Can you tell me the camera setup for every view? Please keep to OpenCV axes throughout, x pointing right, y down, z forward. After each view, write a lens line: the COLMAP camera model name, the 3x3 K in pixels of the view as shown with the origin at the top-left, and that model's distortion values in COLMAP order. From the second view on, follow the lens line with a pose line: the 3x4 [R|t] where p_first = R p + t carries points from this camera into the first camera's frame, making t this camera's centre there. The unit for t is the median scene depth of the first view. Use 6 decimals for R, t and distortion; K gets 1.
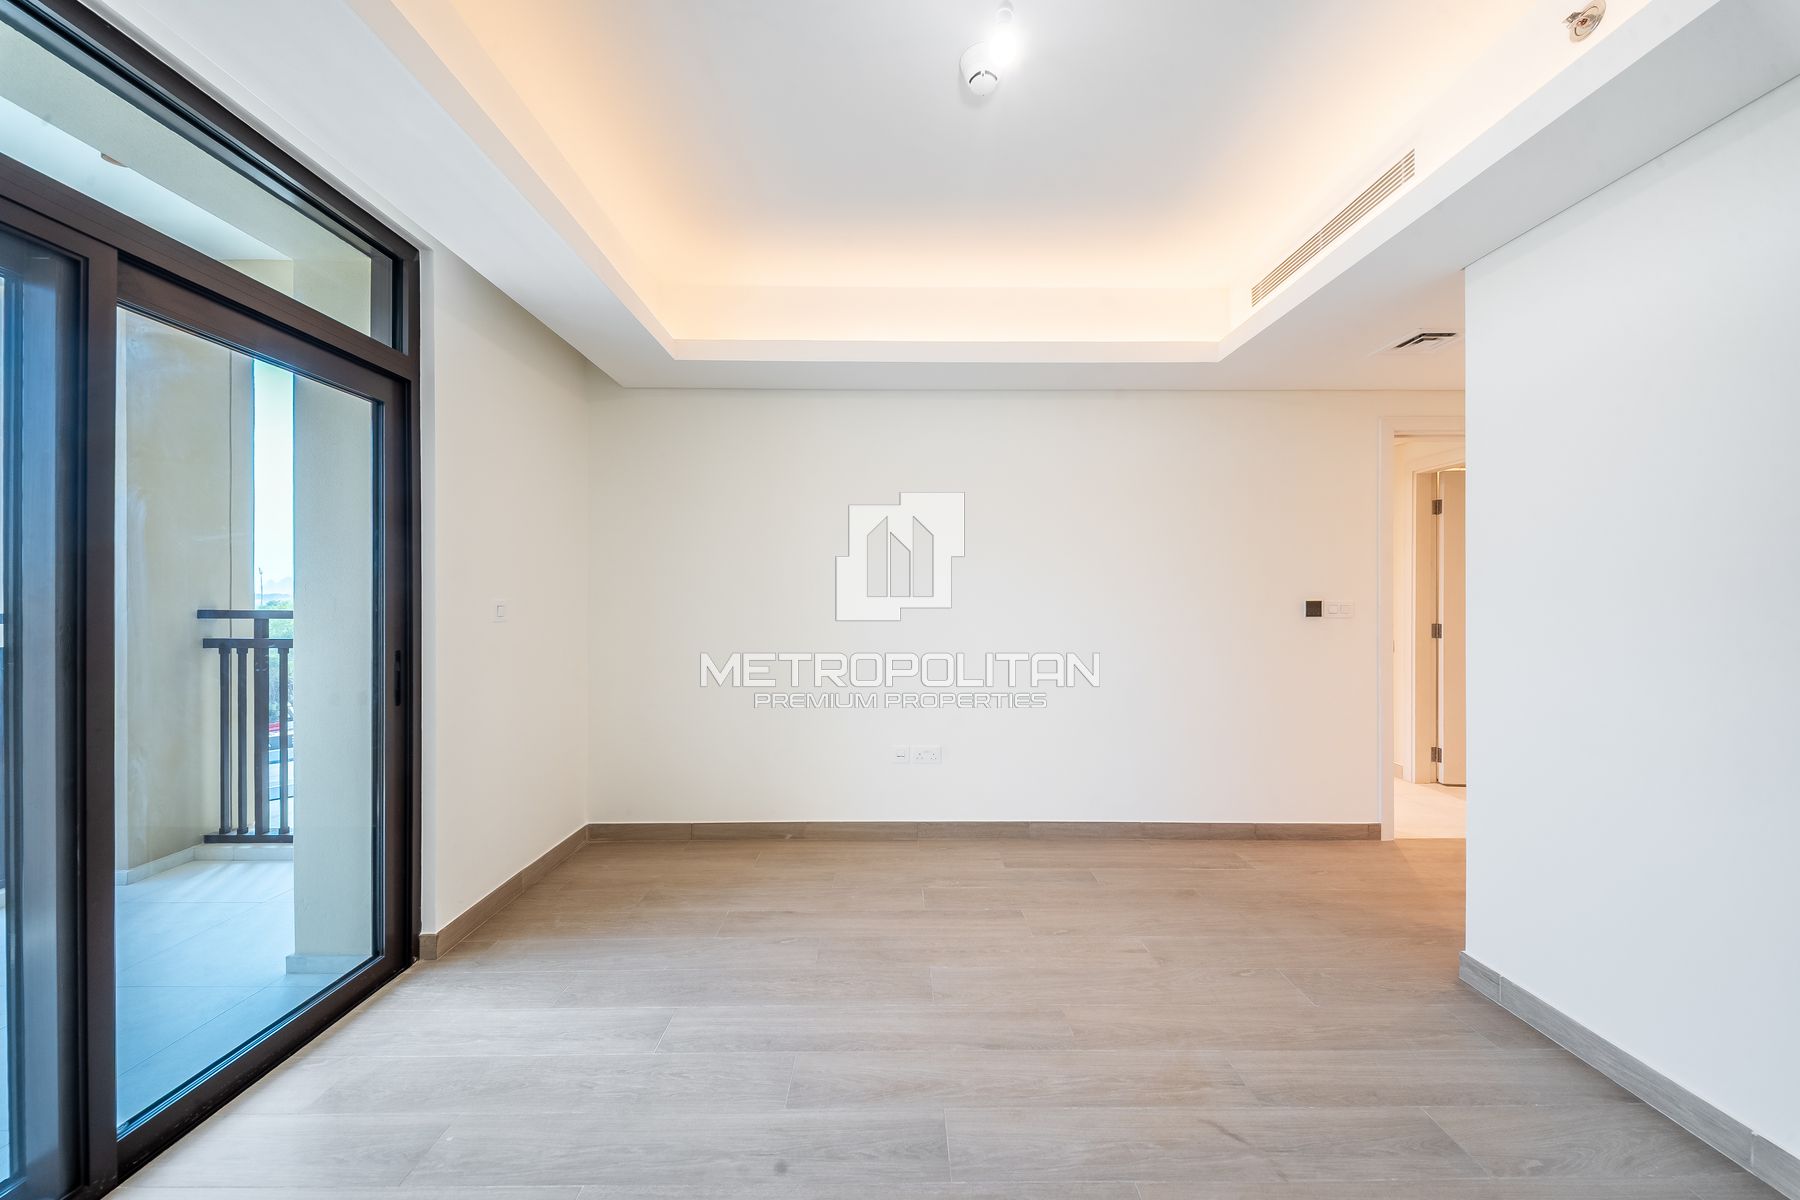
lens RADIAL K [[629.0, 0, 903.0], [0, 629.0, 594.3], [0, 0, 1]] dist [0.037255, -0.013849]
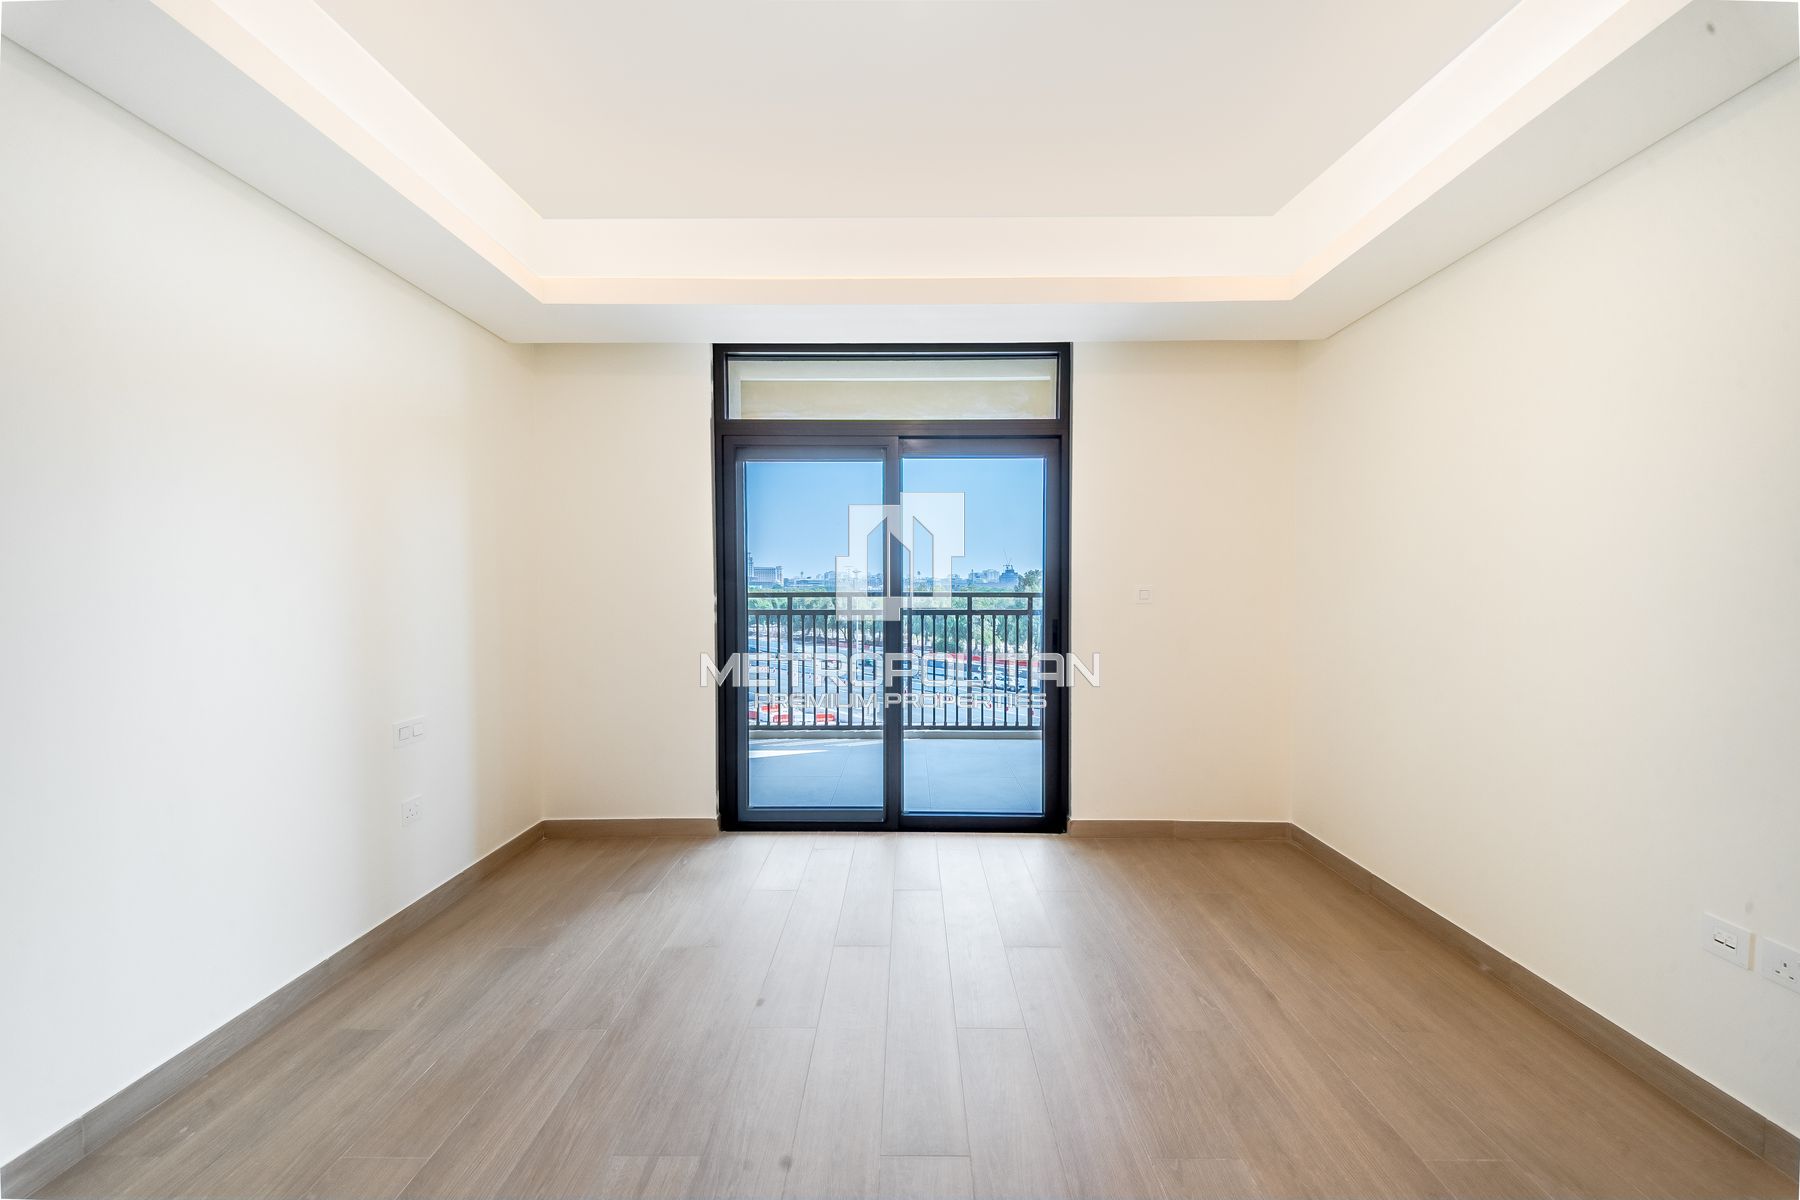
lens RADIAL K [[607.7, 0, 906.9], [0, 607.7, 615.4], [0, 0, 1]] dist [0.000024, -0.000041]
pose [[-0.005706, 0.050335, -0.998716, 0.602999], [0.004363, 0.998724, 0.050310, -0.002963], [0.999974, -0.004070, -0.005918, 0.627229]]
